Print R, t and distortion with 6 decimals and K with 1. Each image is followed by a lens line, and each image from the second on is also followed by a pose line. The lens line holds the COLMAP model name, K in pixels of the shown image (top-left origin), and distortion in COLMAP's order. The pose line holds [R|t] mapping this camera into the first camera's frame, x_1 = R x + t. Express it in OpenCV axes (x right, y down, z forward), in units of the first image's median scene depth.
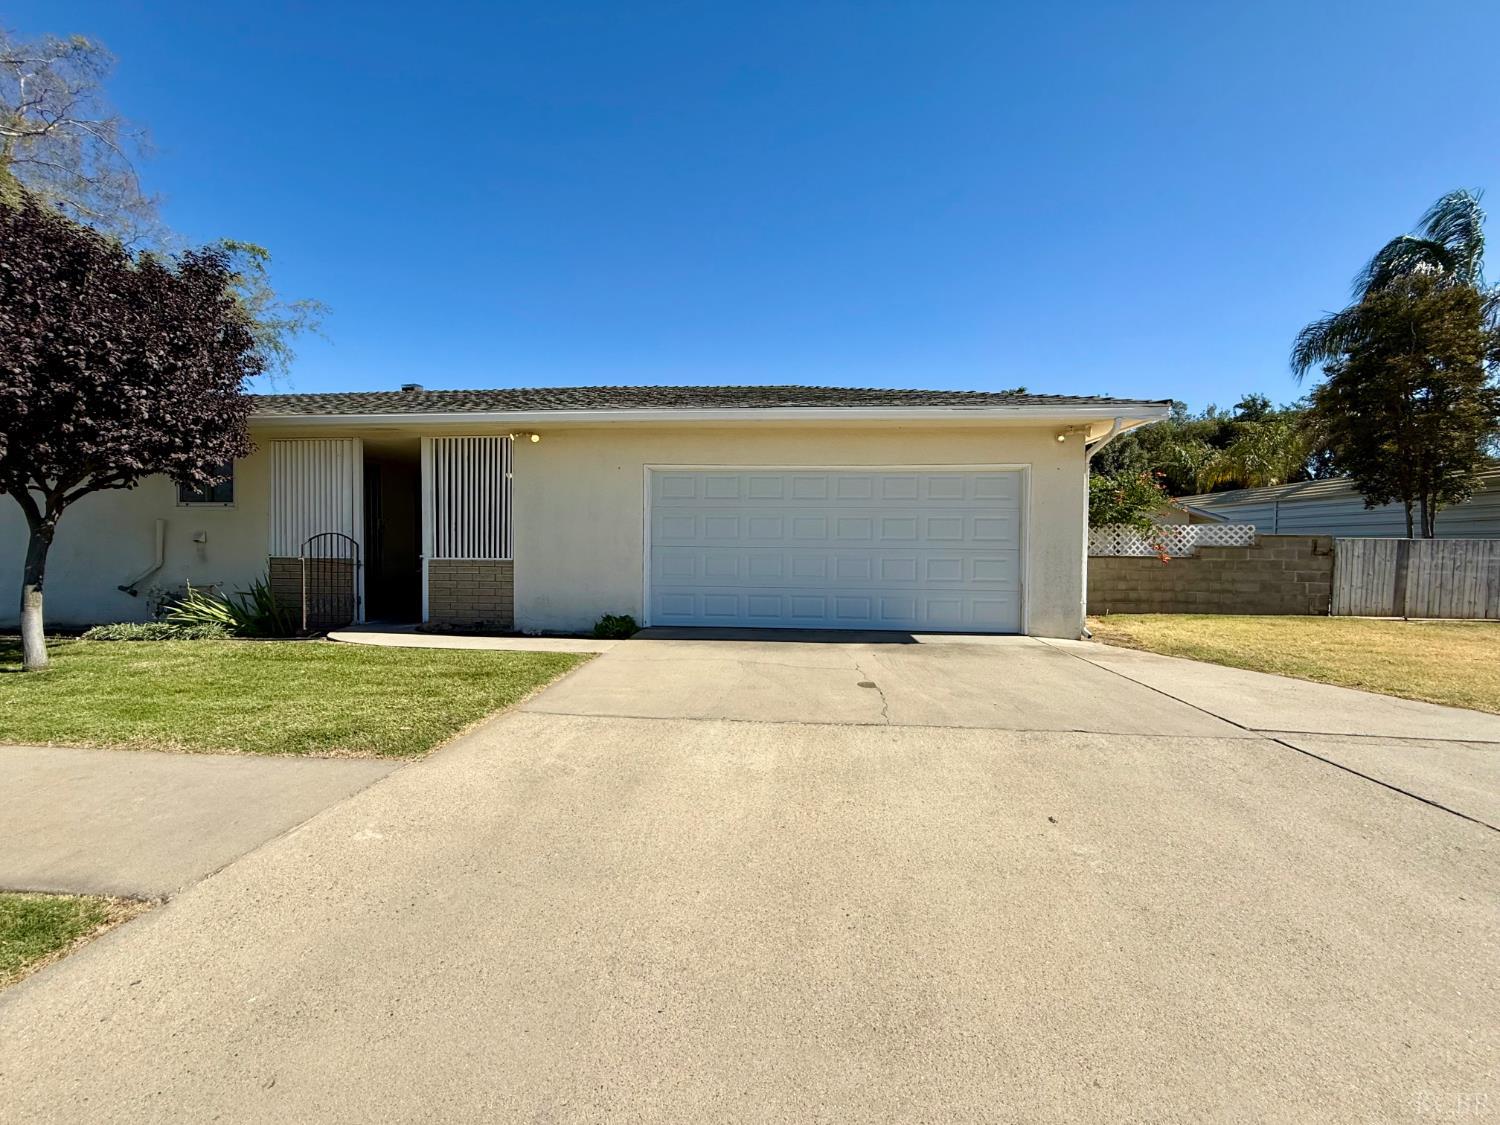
lens RADIAL K [[600.6, 0, 747.4], [0, 600.6, 568.7], [0, 0, 1]] dist [-0.002748, 0.000042]
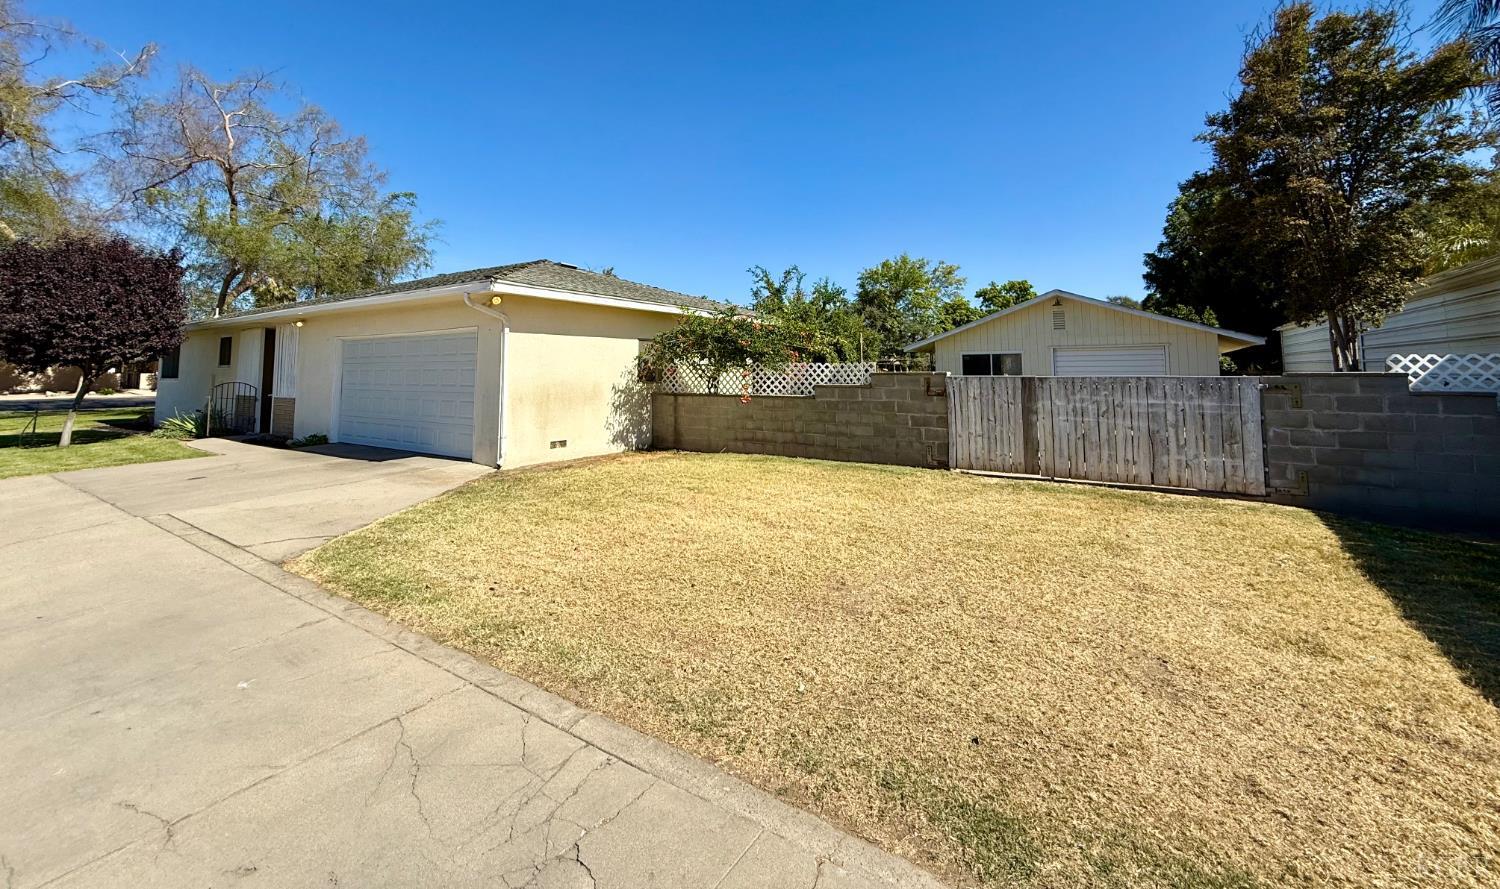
lens RADIAL K [[604.7, 0, 739.5], [0, 604.7, 321.1], [0, 0, 1]] dist [-0.000648, -0.000036]
pose [[0.877896, -0.052758, -0.475935, 1.123682], [-0.003822, 0.993108, -0.117138, -0.025989], [0.478835, 0.104654, 0.871645, 0.094227]]
